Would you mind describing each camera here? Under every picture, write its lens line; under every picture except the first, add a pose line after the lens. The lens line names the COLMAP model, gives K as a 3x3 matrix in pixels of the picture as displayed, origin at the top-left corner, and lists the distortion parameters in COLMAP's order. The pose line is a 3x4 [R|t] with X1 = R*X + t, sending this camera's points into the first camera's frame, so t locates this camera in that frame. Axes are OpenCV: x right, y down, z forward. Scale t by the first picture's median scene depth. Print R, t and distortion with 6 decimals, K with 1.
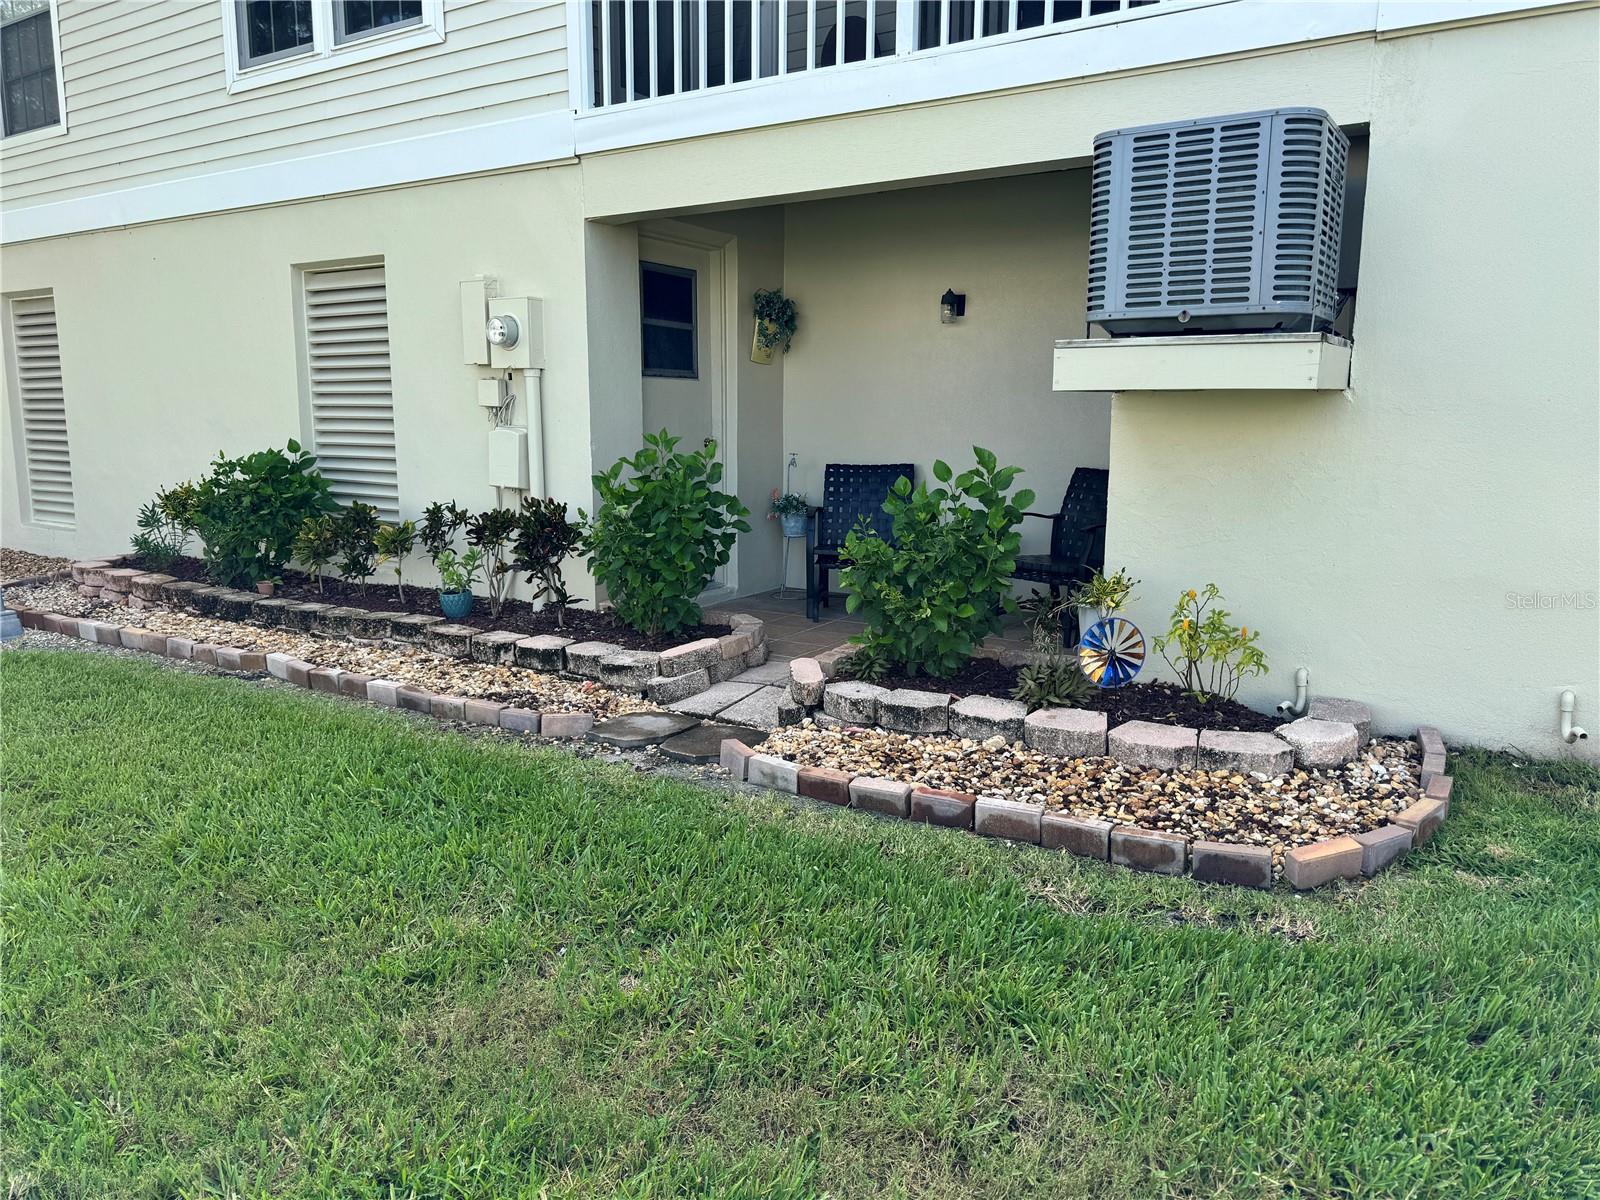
lens RADIAL K [[1127.0, 0, 802.5], [0, 1127.0, 605.8], [0, 0, 1]] dist [0.028893, -0.034414]
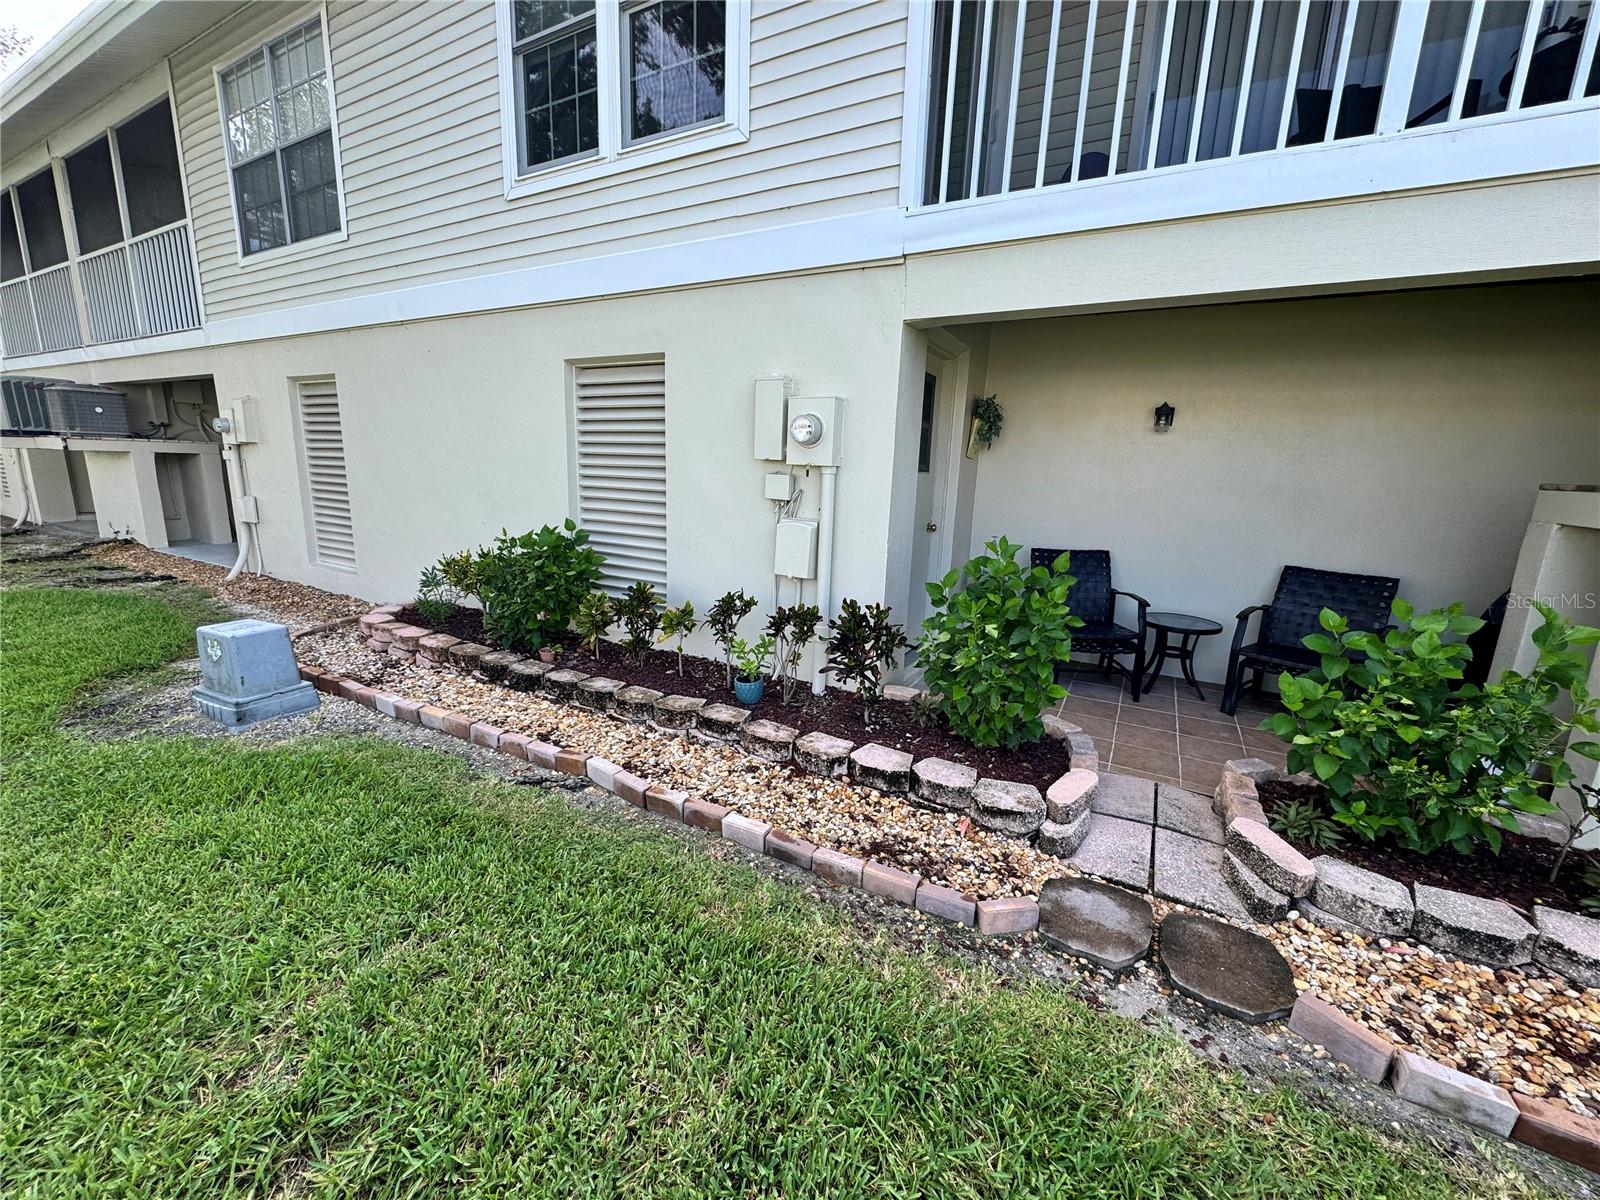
lens RADIAL K [[635.4, 0, 798.4], [0, 635.4, 600.2], [0, 0, 1]] dist [-0.004452, -0.000058]
pose [[0.997880, 0.014896, 0.063351, -0.309193], [-0.017591, 0.998954, 0.042196, -0.114149], [-0.062656, -0.043221, 0.997099, 0.424564]]
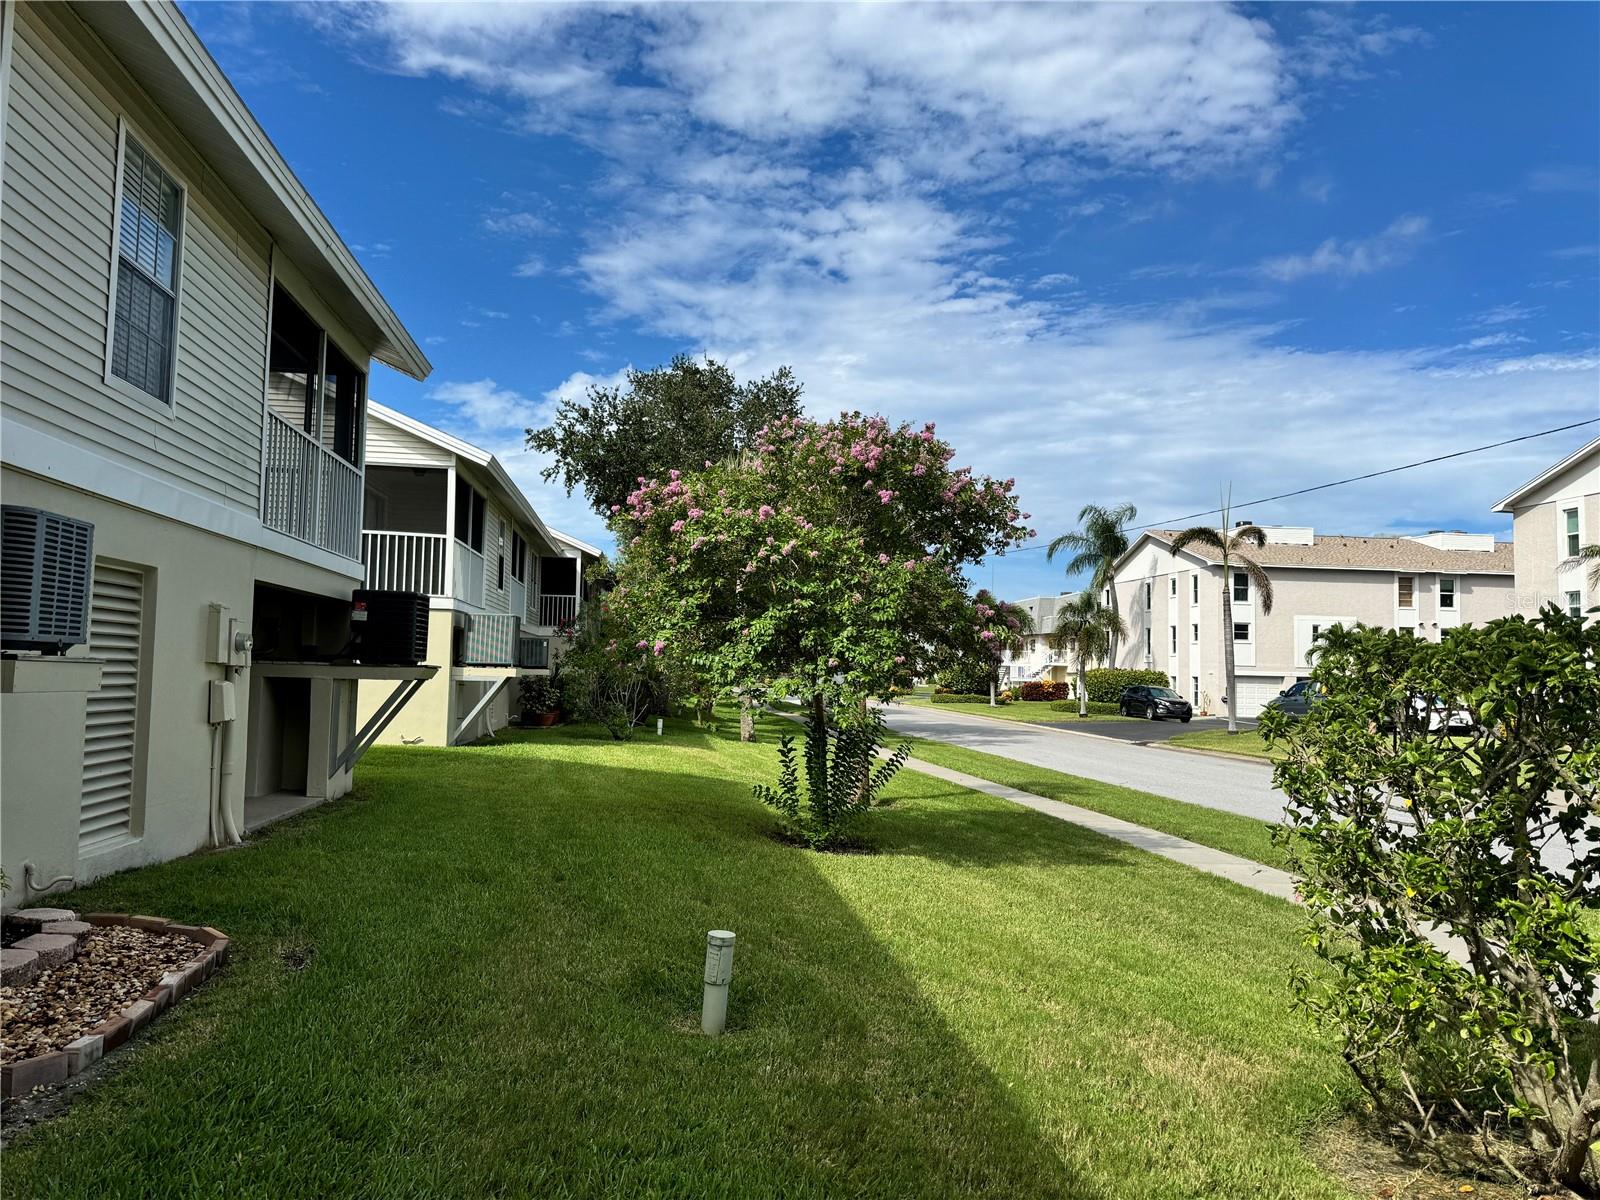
lens RADIAL K [[1127.0, 0, 799.9], [0, 1127.0, 607.1], [0, 0, 1]] dist [0.028893, -0.034414]
pose [[-0.645225, 0.021126, 0.763701, -0.870966], [0.093828, 0.994242, 0.051769, -0.179247], [-0.758209, 0.105059, -0.643492, 0.749288]]
